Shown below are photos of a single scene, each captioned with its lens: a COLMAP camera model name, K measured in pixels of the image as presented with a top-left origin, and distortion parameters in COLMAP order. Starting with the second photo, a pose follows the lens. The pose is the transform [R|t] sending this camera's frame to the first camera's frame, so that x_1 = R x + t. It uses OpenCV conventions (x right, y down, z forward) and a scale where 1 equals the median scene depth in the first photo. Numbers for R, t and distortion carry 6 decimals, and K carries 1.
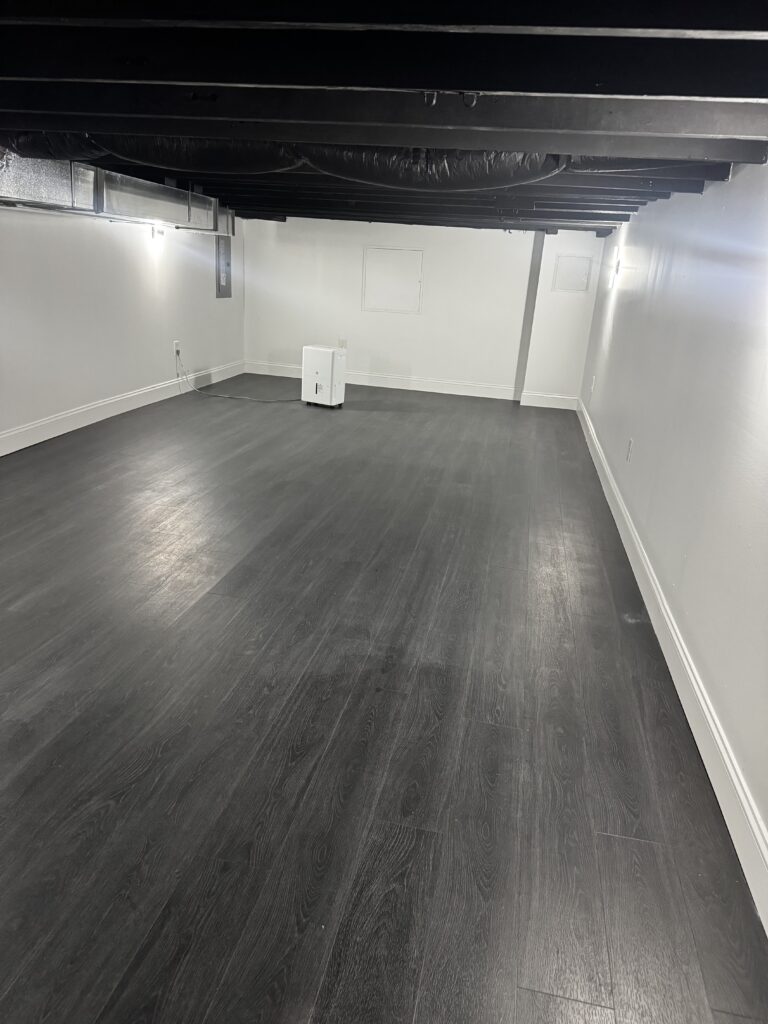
lens RADIAL K [[724.2, 0, 384.0], [0, 724.2, 512.0], [0, 0, 1]] dist [0.124397, -0.177337]
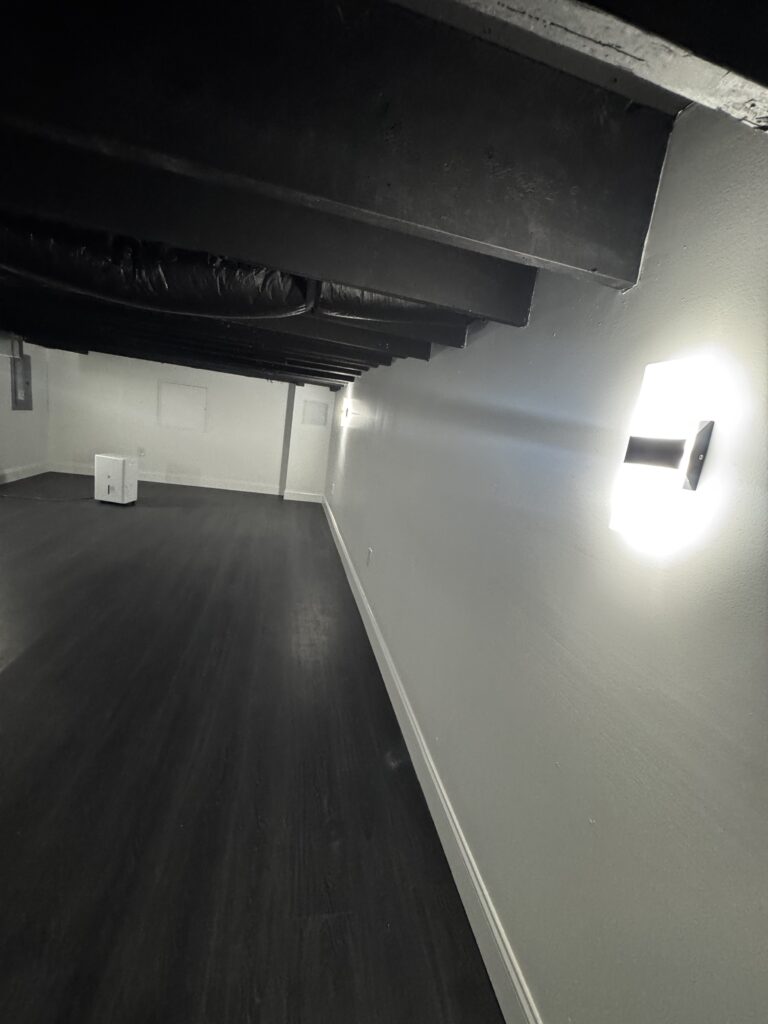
lens RADIAL K [[410.0, 0, 384.0], [0, 410.0, 512.0], [0, 0, 1]] dist [-0.003226, -0.000669]
pose [[0.914772, -0.019736, 0.403489, 0.048159], [0.046680, 0.997280, -0.057049, -0.075309], [-0.401265, 0.071021, 0.913204, 0.215588]]
